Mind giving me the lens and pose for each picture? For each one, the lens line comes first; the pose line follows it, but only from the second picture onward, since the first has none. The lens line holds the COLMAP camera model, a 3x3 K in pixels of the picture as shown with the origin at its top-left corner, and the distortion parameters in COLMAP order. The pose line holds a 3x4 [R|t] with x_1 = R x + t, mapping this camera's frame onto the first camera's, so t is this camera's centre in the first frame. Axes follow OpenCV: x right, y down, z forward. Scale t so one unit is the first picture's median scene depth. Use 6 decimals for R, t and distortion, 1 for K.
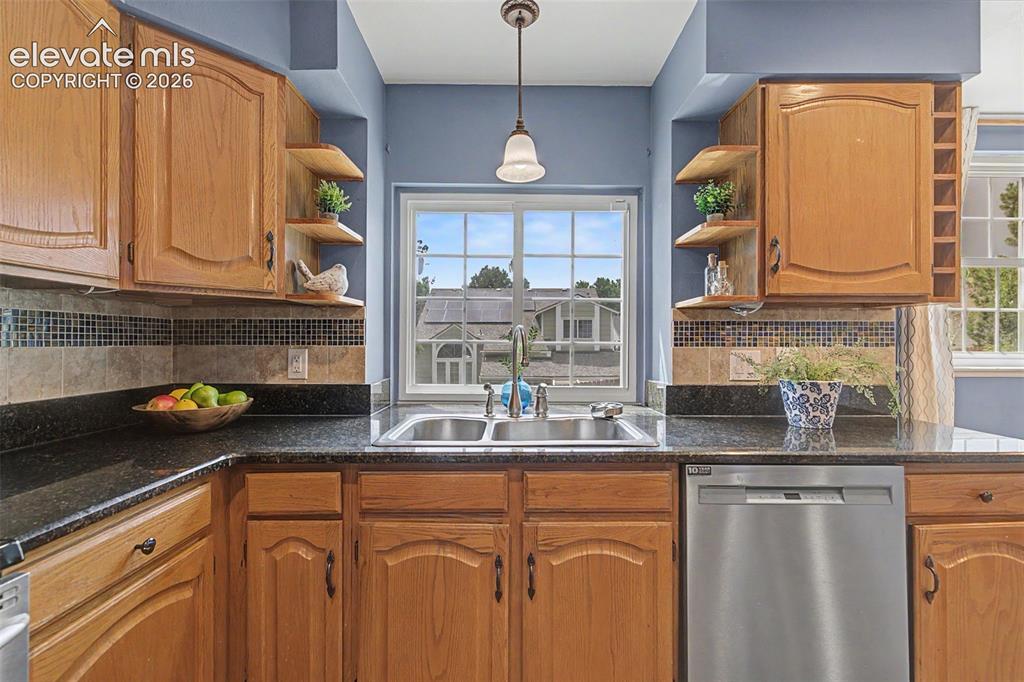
lens RADIAL K [[463.8, 0, 516.2], [0, 463.8, 340.4], [0, 0, 1]] dist [-0.001593, 0.001268]
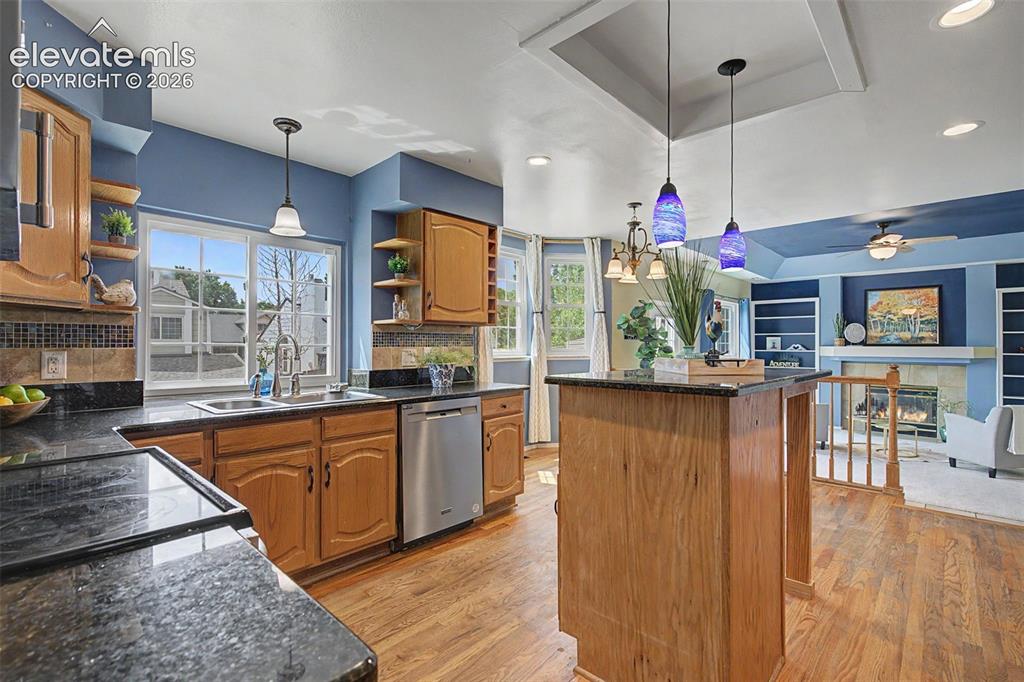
lens RADIAL K [[463.8, 0, 512.1], [0, 463.8, 343.3], [0, 0, 1]] dist [-0.001593, 0.001268]
pose [[0.689253, -0.000054, 0.724521, -0.579843], [-0.002790, 0.999992, 0.002729, -0.006590], [-0.724515, -0.003903, 0.689248, -0.564441]]
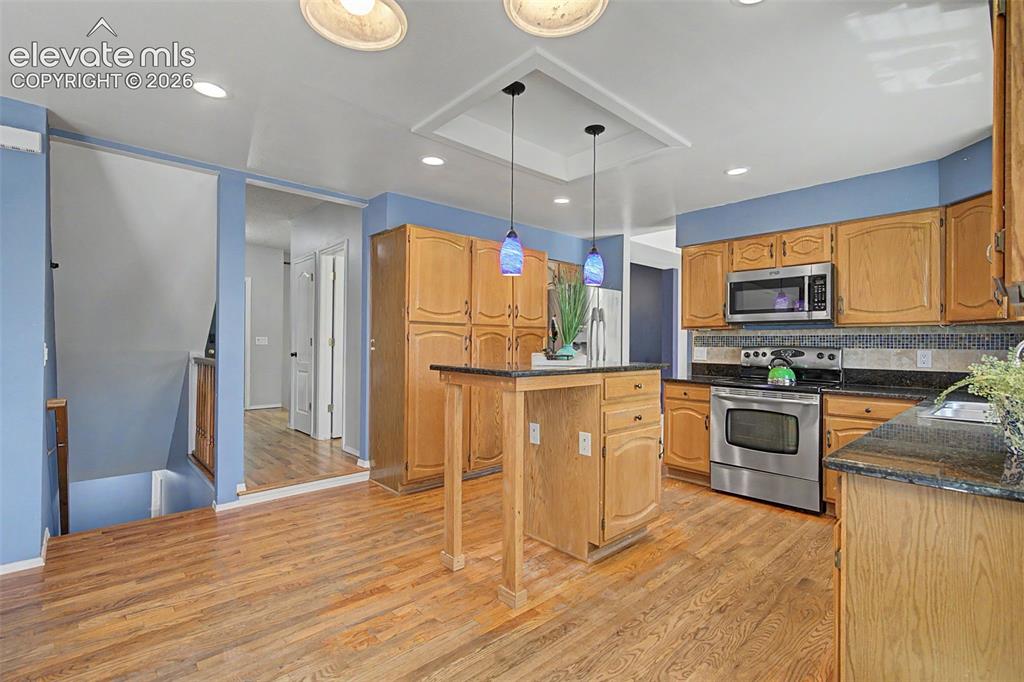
lens RADIAL K [[463.8, 0, 515.1], [0, 463.8, 342.1], [0, 0, 1]] dist [-0.001593, 0.001268]
pose [[-0.736548, -0.009144, -0.676324, 1.770215], [-0.005437, 0.999956, -0.007598, 0.005603], [0.676364, -0.001919, -0.736565, 0.954913]]
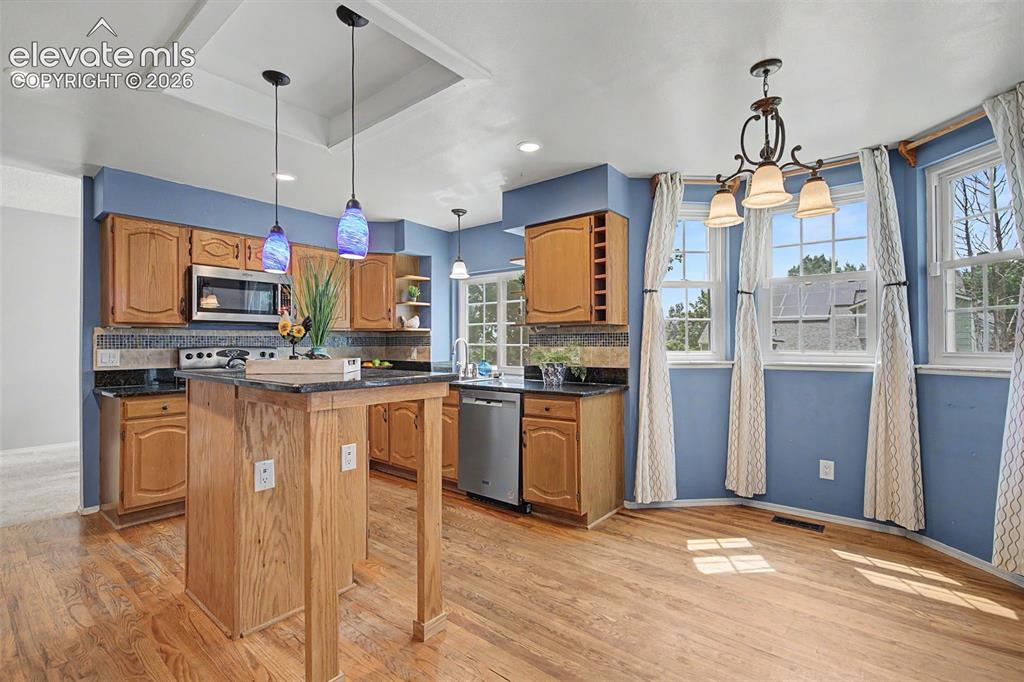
lens RADIAL K [[463.8, 0, 509.5], [0, 463.8, 341.1], [0, 0, 1]] dist [-0.001593, 0.001268]
pose [[0.765960, -0.008507, -0.642832, 1.805612], [0.008209, 0.999960, -0.003451, -0.006104], [0.642835, -0.002634, 0.766000, -0.724913]]
